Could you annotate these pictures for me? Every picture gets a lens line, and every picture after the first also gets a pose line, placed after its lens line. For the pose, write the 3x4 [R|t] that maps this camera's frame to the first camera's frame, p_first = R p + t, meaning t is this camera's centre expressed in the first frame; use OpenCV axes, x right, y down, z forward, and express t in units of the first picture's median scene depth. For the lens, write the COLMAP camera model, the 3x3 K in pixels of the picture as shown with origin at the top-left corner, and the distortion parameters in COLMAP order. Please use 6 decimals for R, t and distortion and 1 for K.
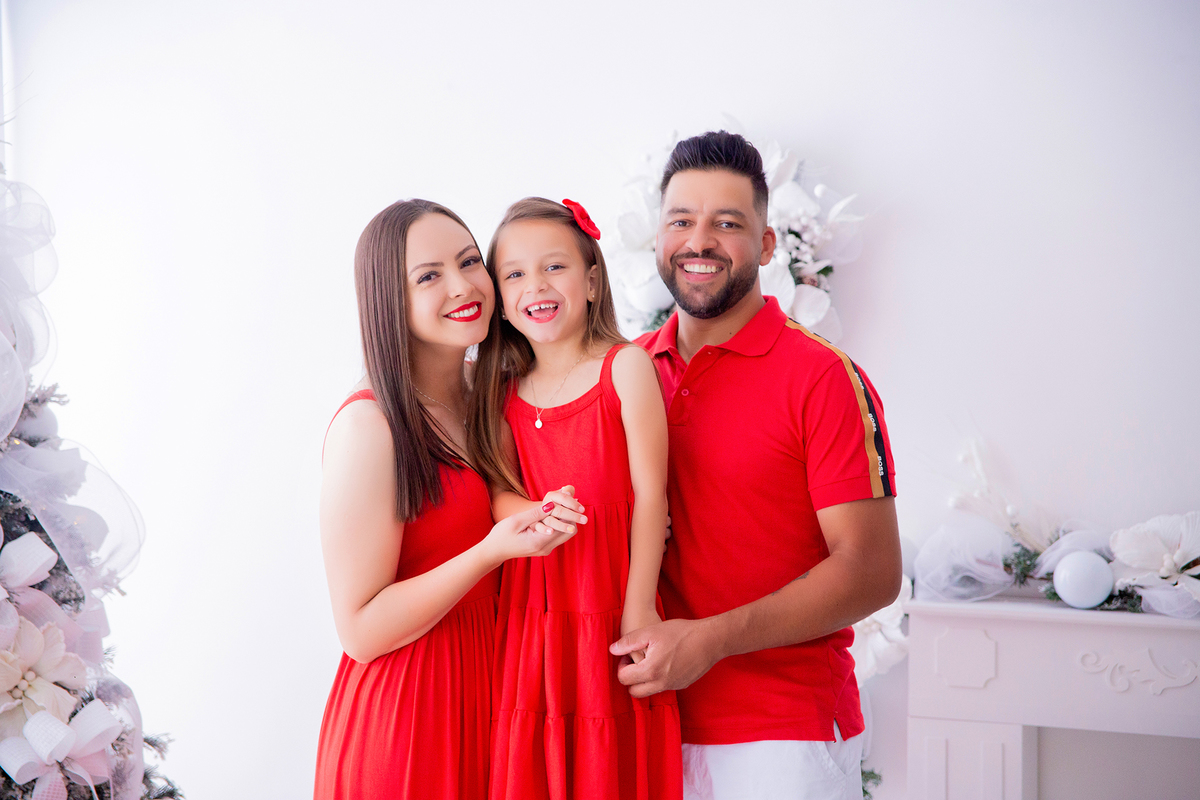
lens RADIAL K [[2218.7, 0, 594.0], [0, 2218.7, 398.8], [0, 0, 1]] dist [0.315229, 0.000000]
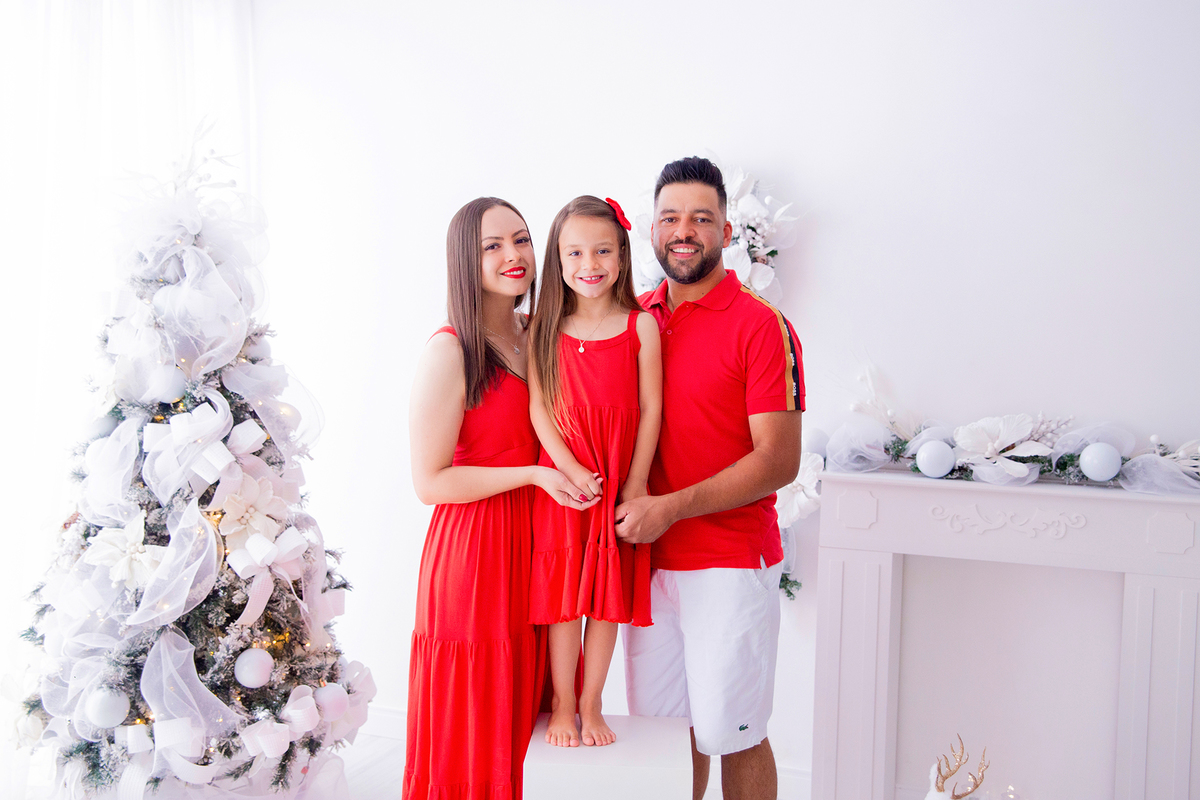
lens RADIAL K [[1342.3, 0, 590.8], [0, 1342.3, 393.6], [0, 0, 1]] dist [0.031444, 0.000000]
pose [[0.998919, 0.012291, -0.044829, 0.025071], [-0.010250, 0.998912, 0.045496, -0.002820], [0.045339, -0.044987, 0.997958, 0.087039]]
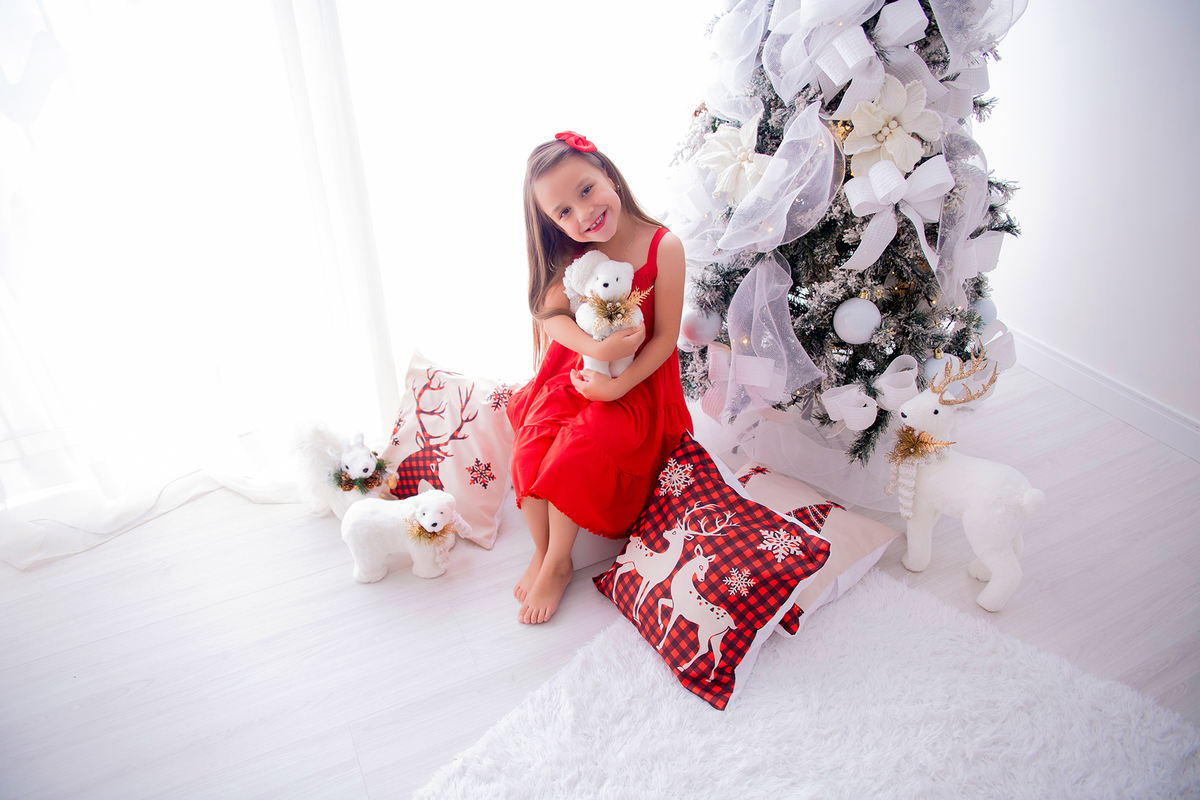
lens RADIAL K [[810.7, 0, 603.7], [0, 810.7, 387.5], [0, 0, 1]] dist [-0.059106, 0.003378]
pose [[0.713716, 0.351900, -0.605620, -0.050607], [0.012198, 0.858258, 0.513073, 0.021830], [0.700329, -0.373576, 0.608260, 0.566185]]
